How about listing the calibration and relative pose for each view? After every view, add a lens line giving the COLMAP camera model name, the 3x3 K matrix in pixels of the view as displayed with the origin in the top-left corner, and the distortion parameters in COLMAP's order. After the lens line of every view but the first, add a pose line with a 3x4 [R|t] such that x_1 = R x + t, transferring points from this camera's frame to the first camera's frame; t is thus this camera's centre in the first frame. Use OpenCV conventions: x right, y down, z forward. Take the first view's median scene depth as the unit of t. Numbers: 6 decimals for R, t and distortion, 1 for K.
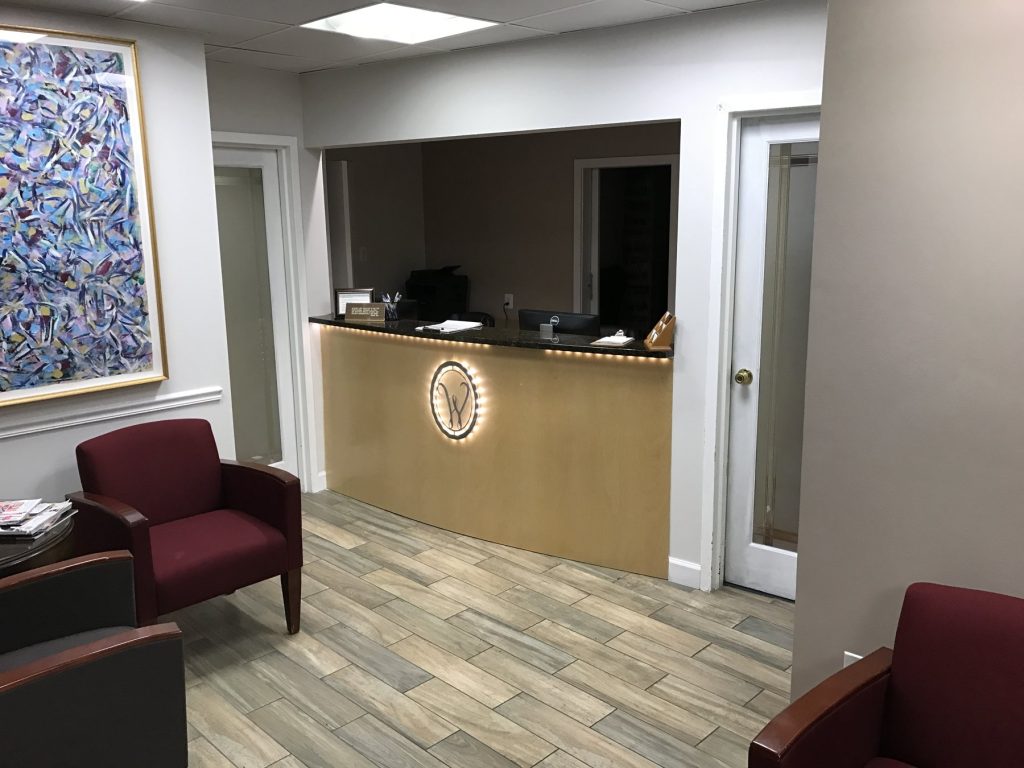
lens RADIAL K [[832.3, 0, 512.0], [0, 832.3, 384.0], [0, 0, 1]] dist [0.095622, -0.103951]
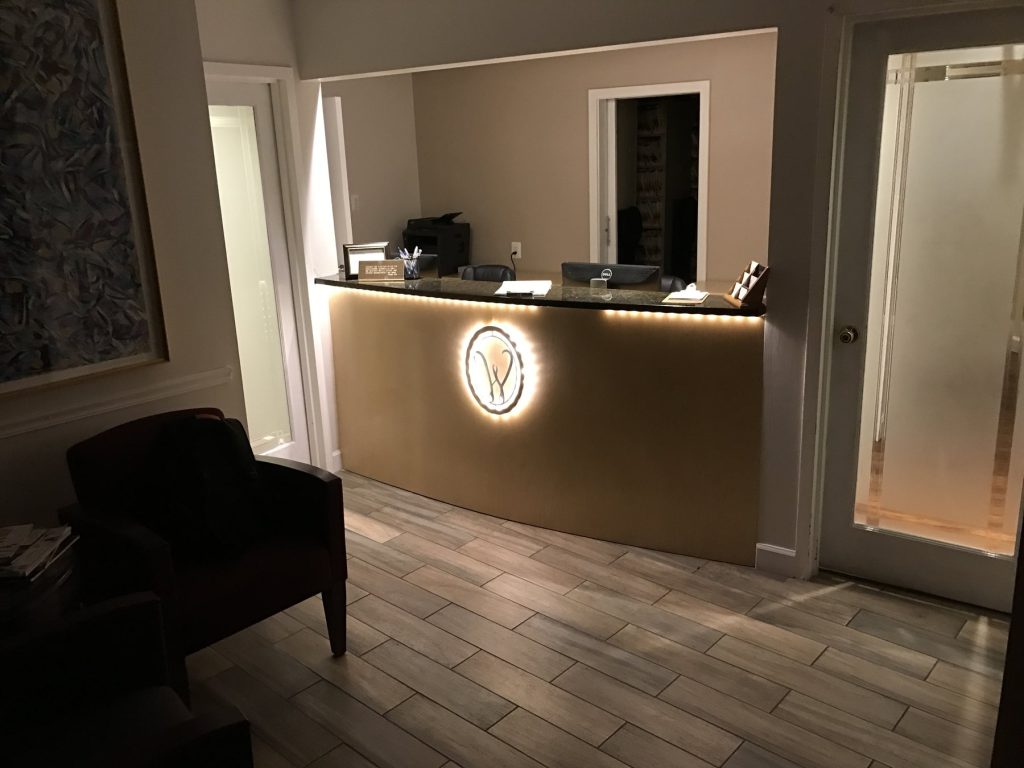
lens RADIAL K [[832.3, 0, 512.0], [0, 832.3, 384.0], [0, 0, 1]] dist [0.095622, -0.103951]
pose [[0.998583, -0.037979, 0.037286, -0.094972], [0.035444, 0.997160, 0.066454, -0.026463], [-0.039704, -0.065039, 0.997093, 0.141635]]
